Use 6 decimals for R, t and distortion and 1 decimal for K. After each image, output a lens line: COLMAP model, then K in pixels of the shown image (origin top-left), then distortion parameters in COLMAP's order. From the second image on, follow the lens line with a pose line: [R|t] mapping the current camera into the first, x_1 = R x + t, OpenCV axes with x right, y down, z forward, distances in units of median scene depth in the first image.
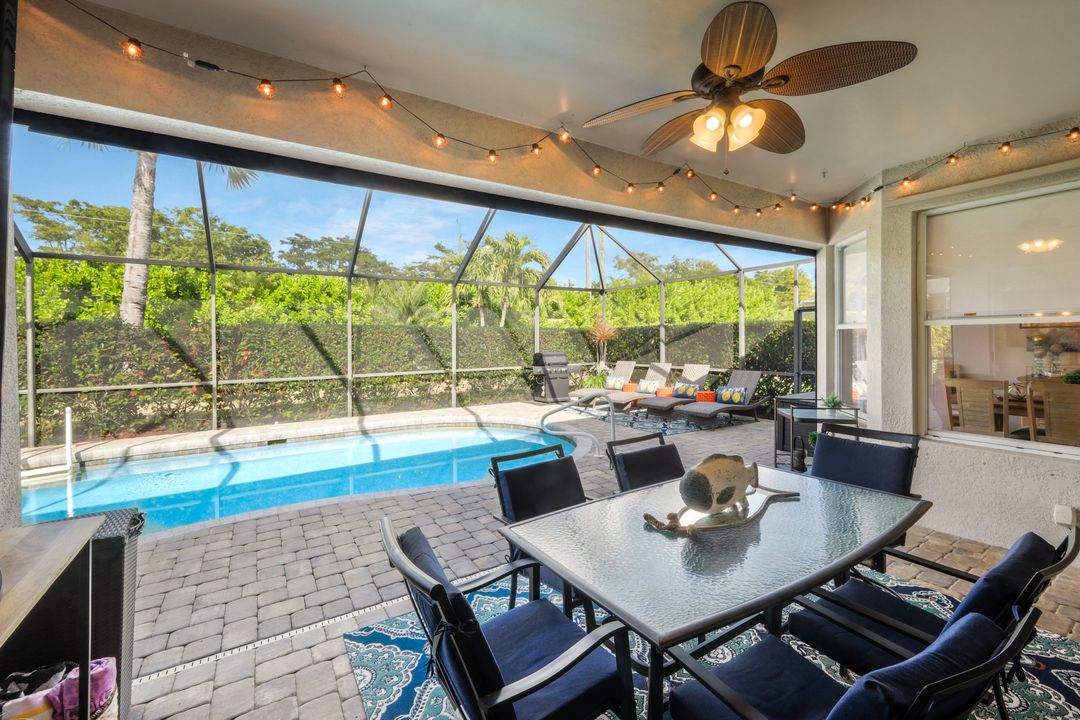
lens RADIAL K [[441.4, 0, 541.5], [0, 441.4, 348.7], [0, 0, 1]] dist [0.000314, 0.000769]
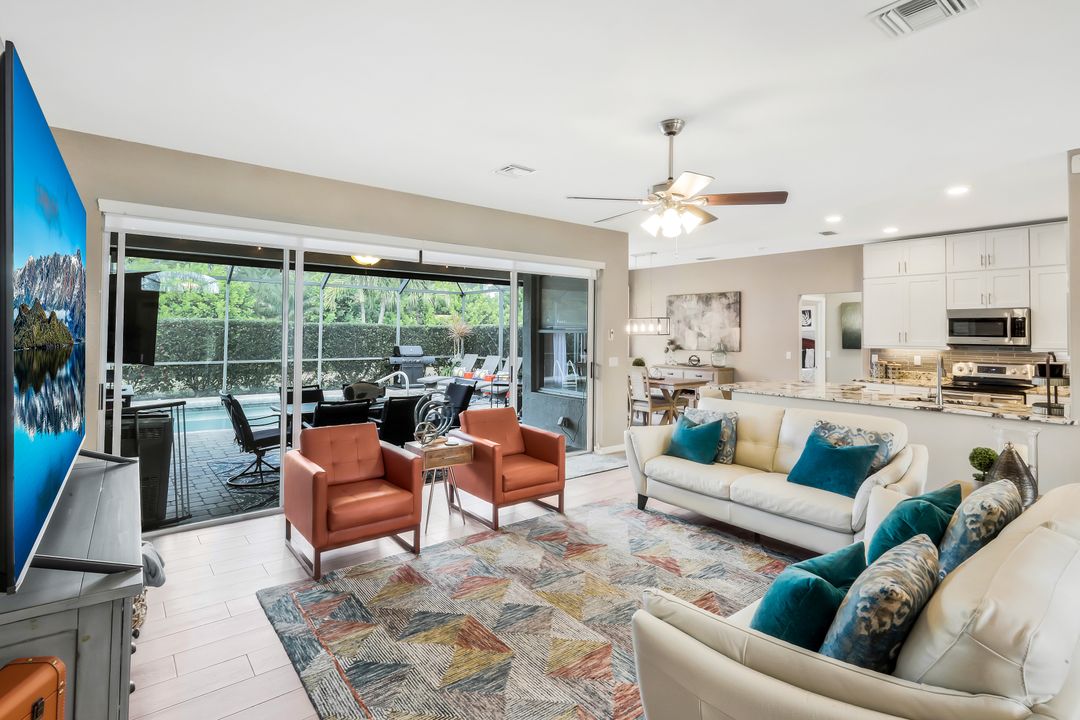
lens RADIAL K [[524.1, 0, 521.3], [0, 524.1, 325.7], [0, 0, 1]] dist [-0.001881, 0.000039]
pose [[0.996027, 0.018081, 0.087202, 0.195821], [-0.014624, 0.999088, -0.040126, 0.006009], [-0.087848, 0.038691, 0.995382, -0.397158]]
